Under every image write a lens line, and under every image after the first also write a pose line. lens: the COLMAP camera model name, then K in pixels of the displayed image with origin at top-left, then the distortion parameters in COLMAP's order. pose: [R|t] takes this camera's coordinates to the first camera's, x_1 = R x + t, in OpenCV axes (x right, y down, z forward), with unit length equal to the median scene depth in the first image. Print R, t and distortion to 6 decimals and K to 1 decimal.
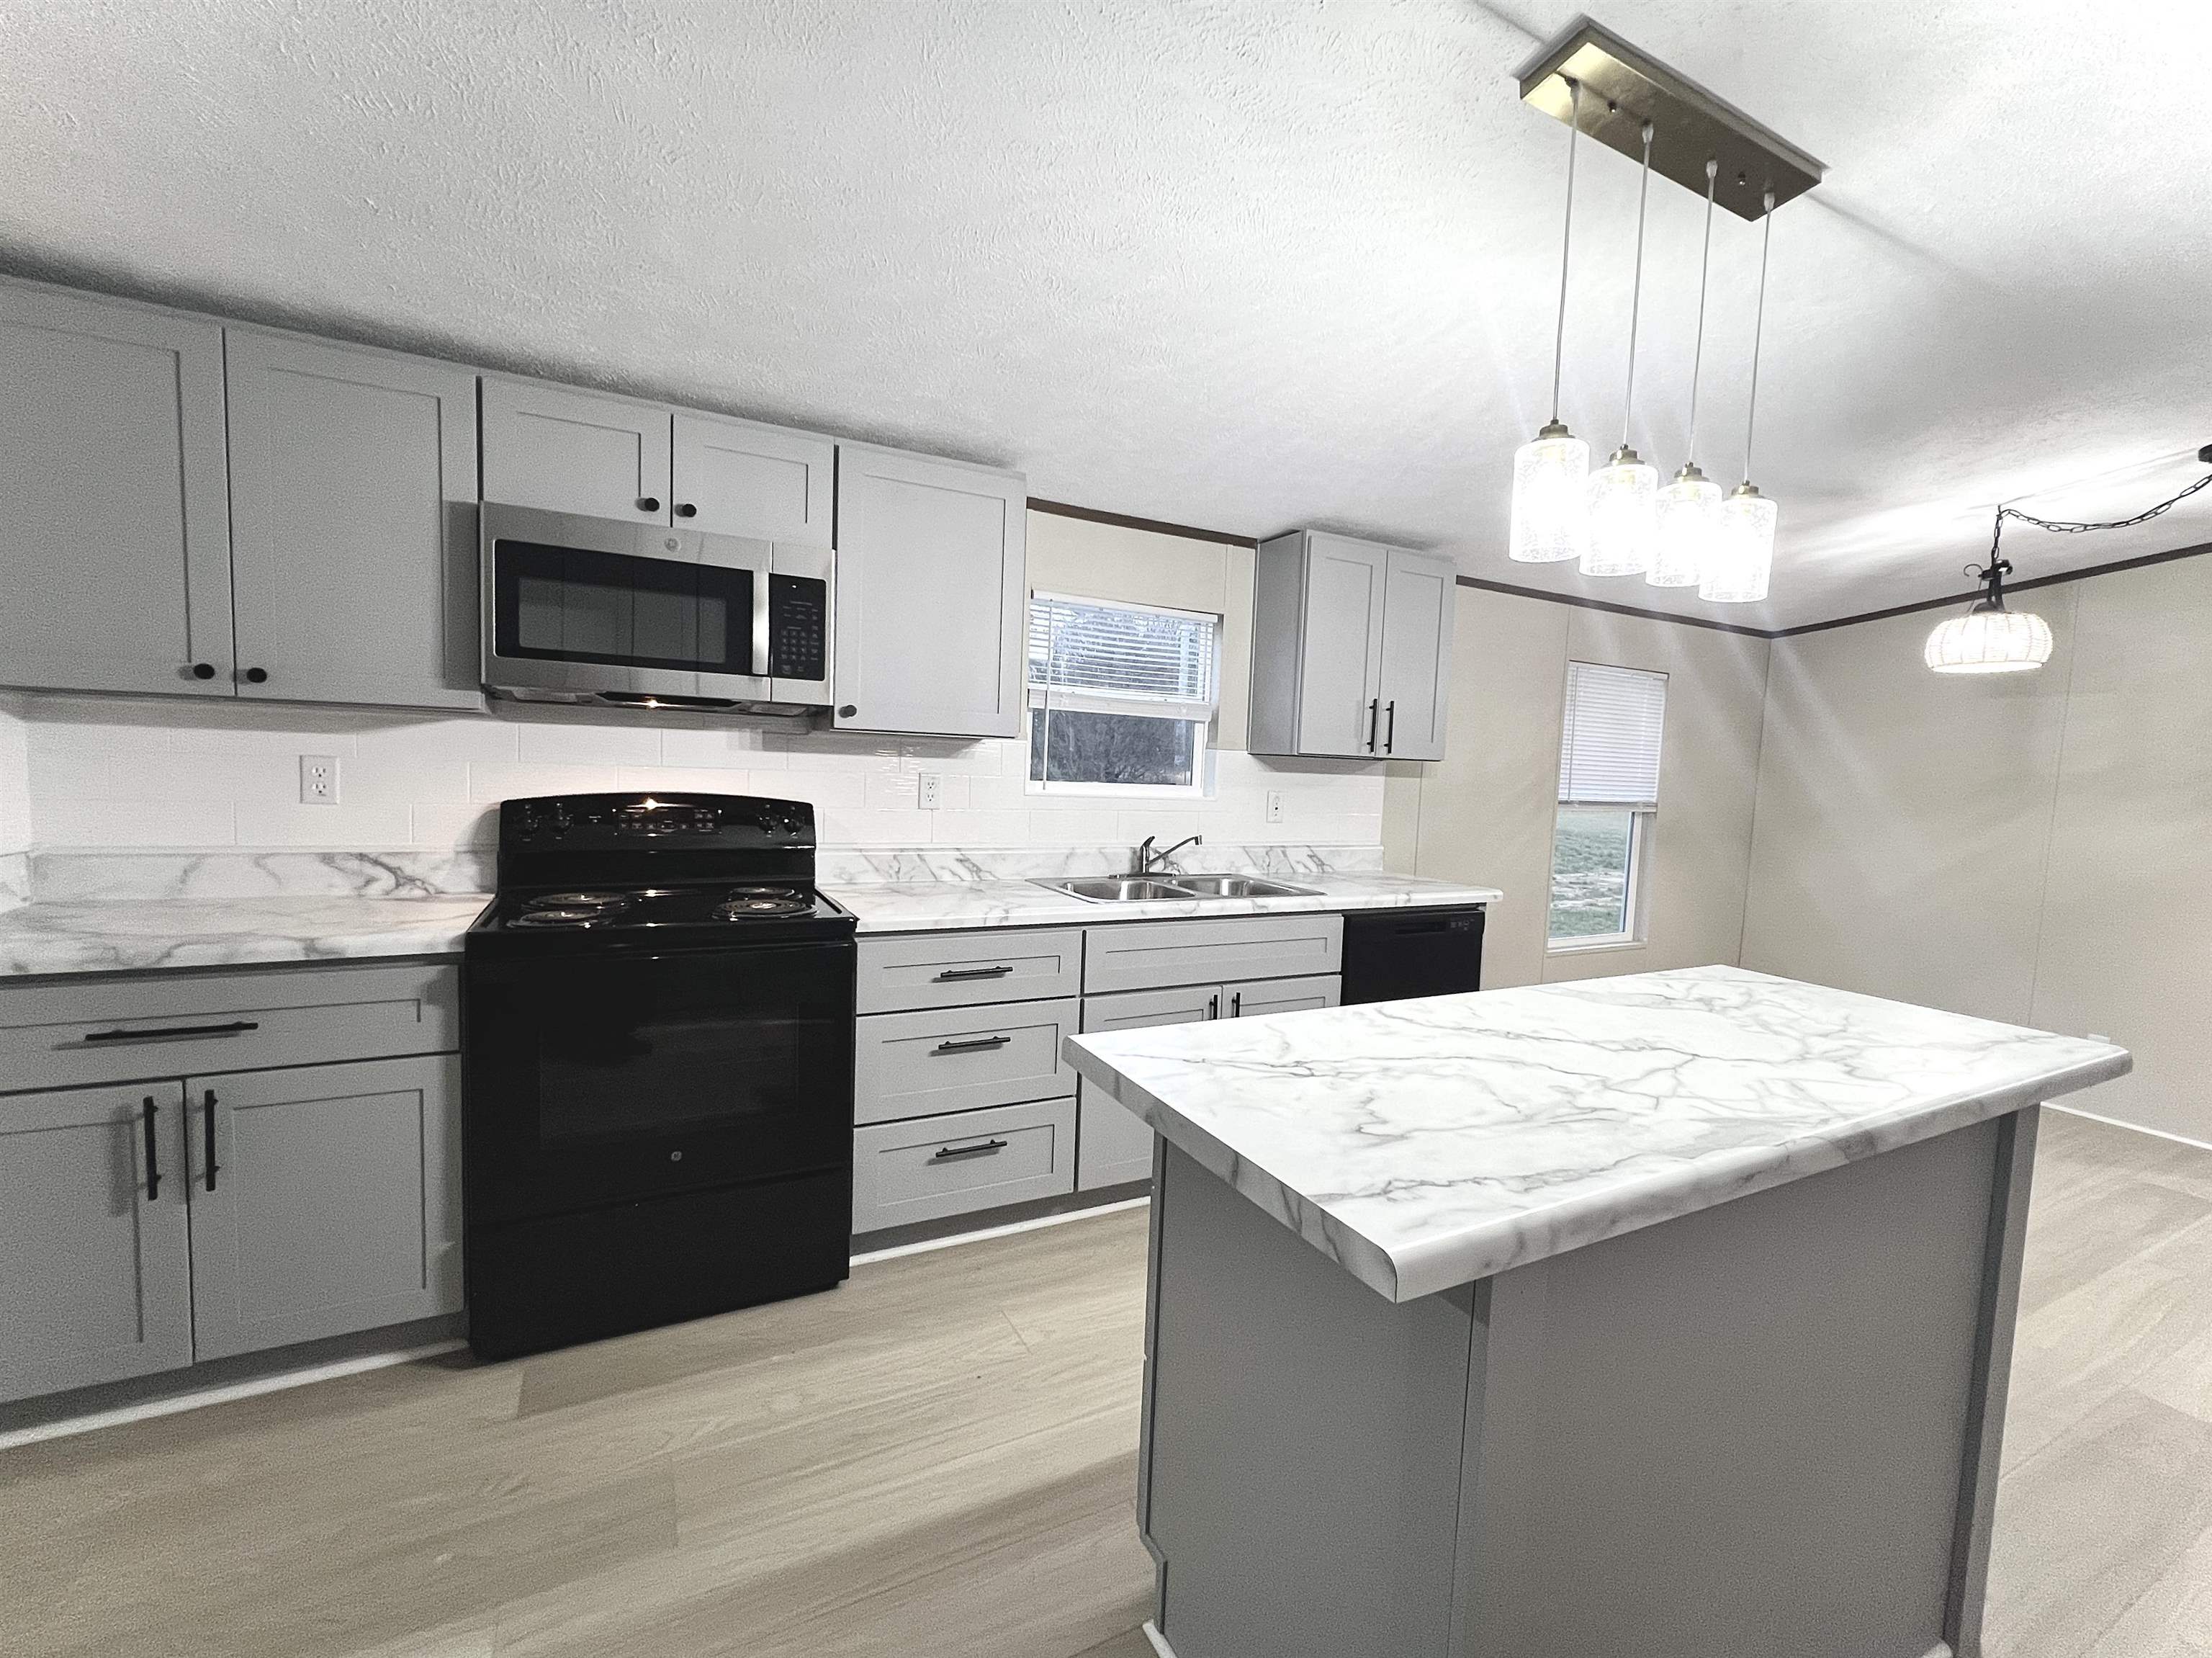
lens RADIAL K [[950.7, 0, 1168.1], [0, 950.7, 825.1], [0, 0, 1]] dist [-0.000743, 0.000002]
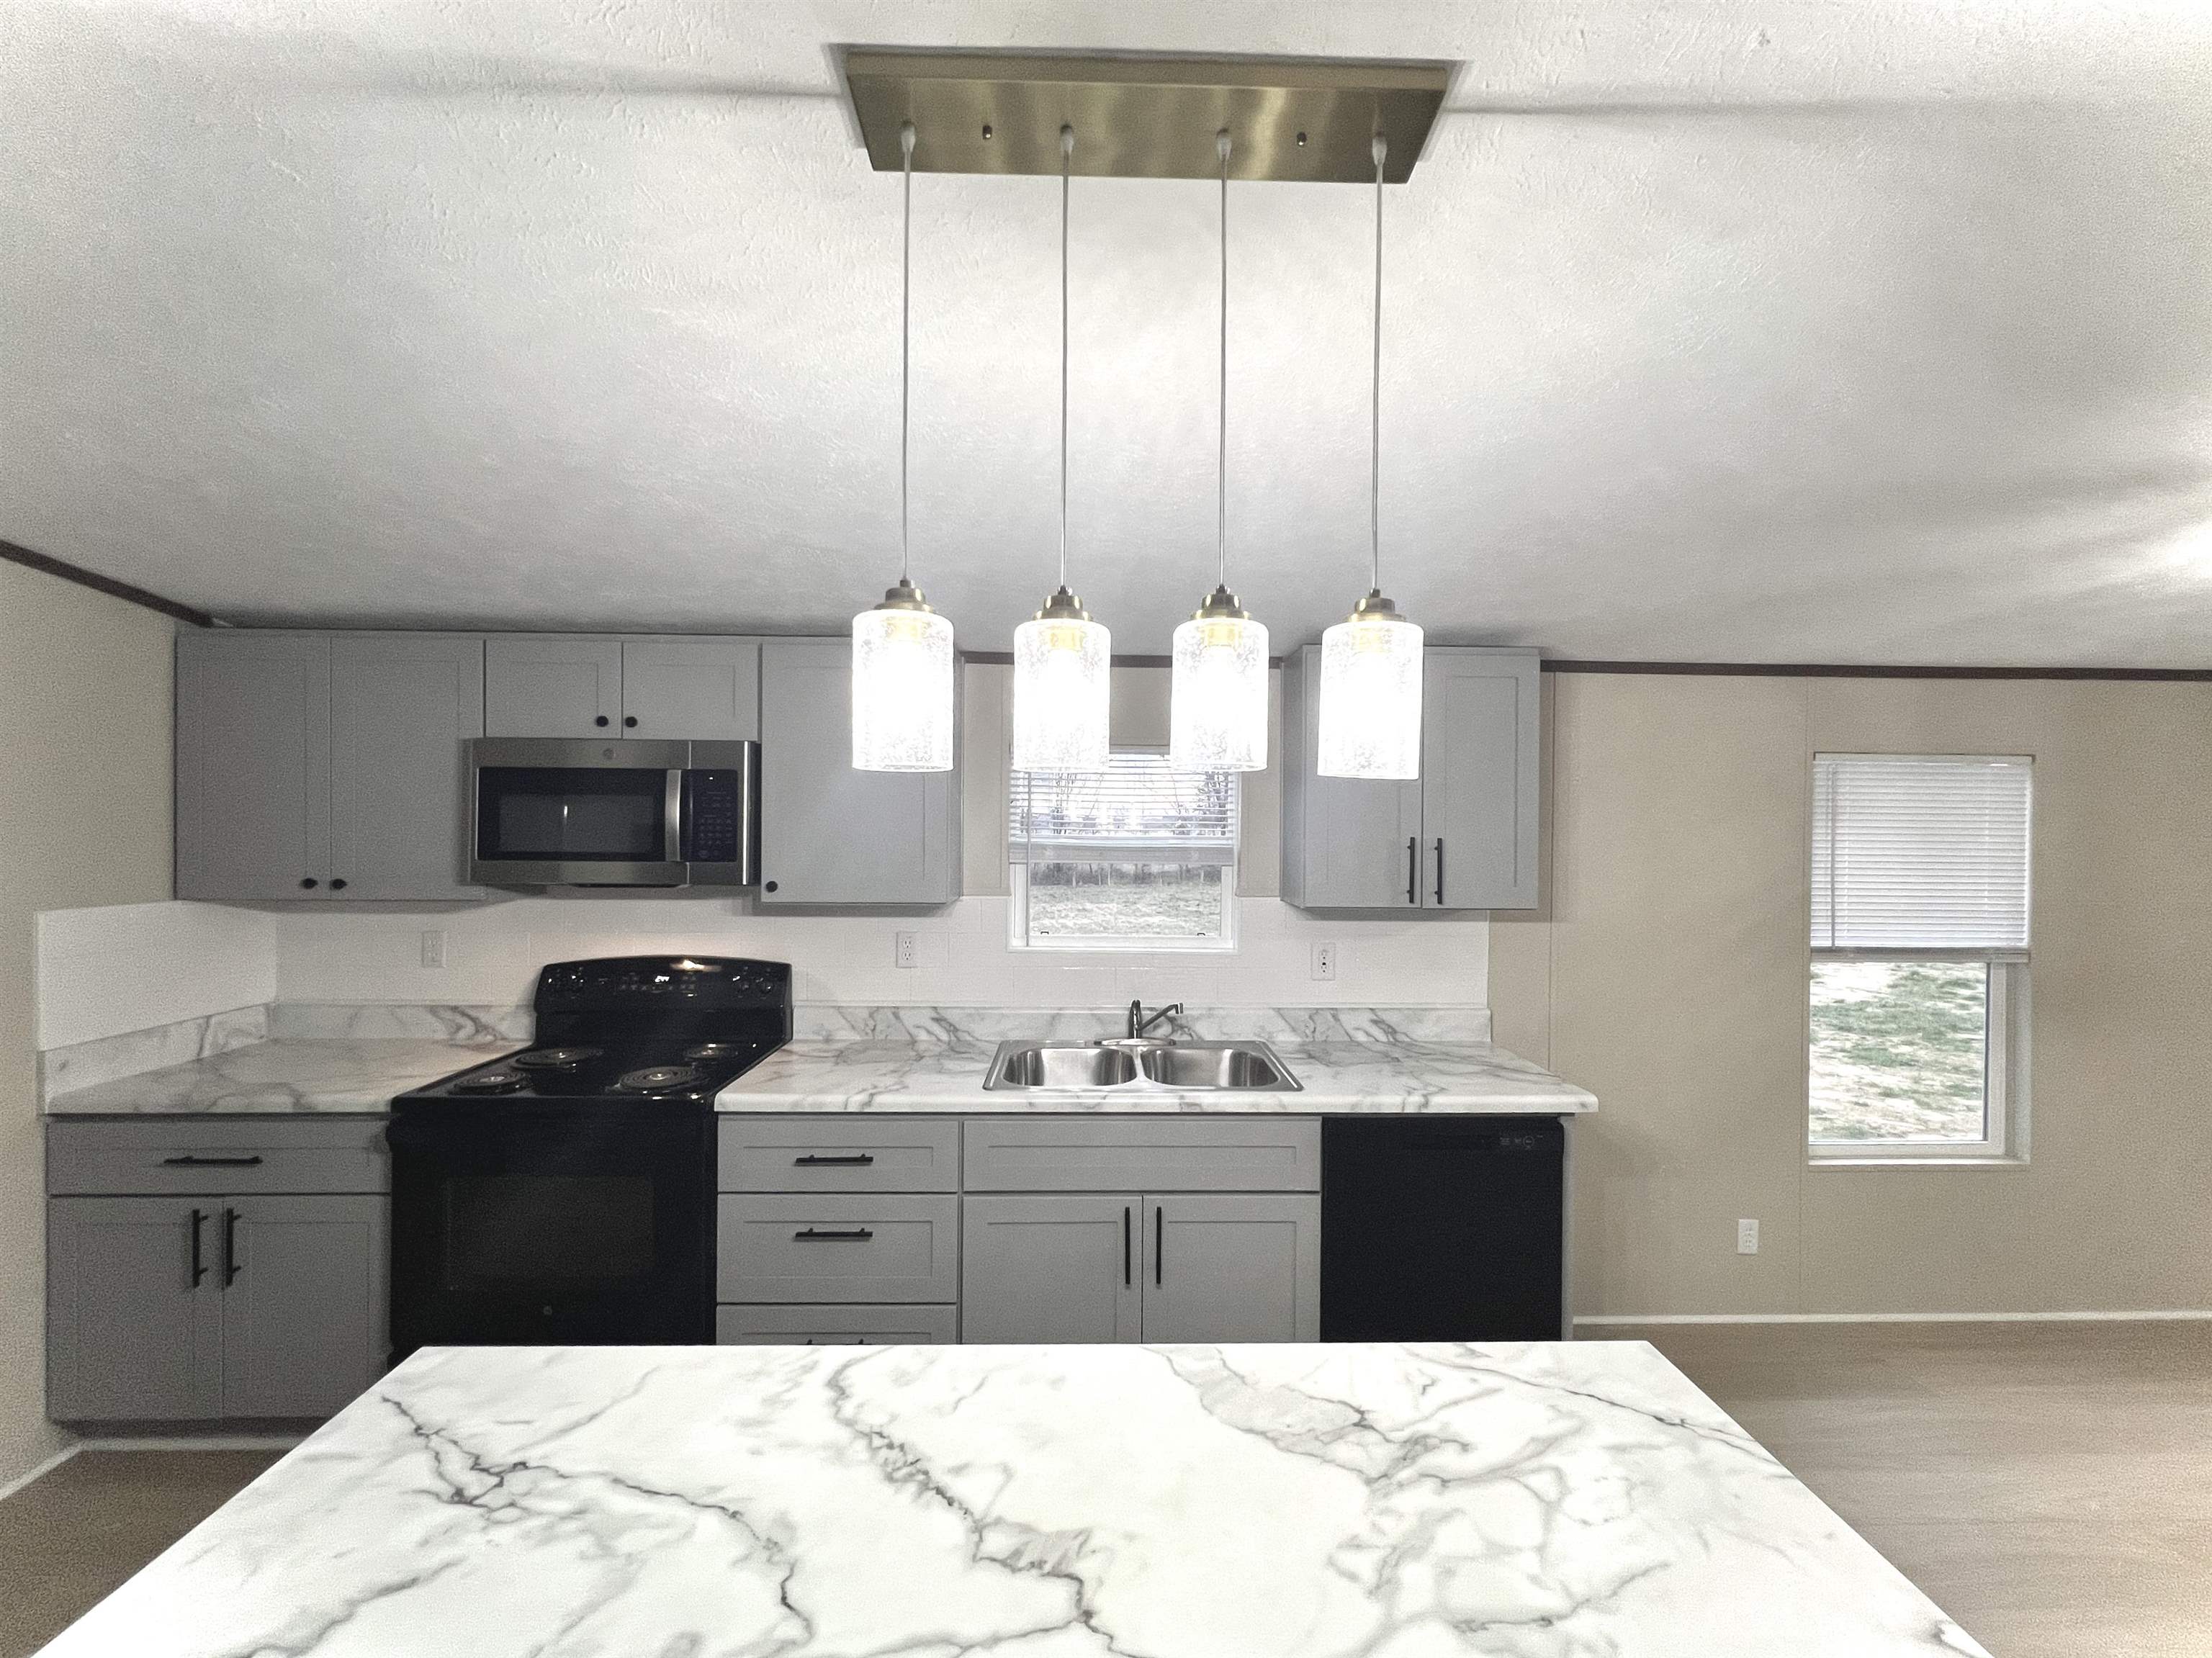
lens RADIAL K [[911.8, 0, 1106.0], [0, 911.8, 829.0], [0, 0, 1]] dist [0.000317, 0.000276]
pose [[0.887053, -0.032897, -0.460494, 0.554129], [-0.003925, 0.996885, -0.078777, -0.125362], [0.461651, 0.071687, 0.884160, 0.320646]]
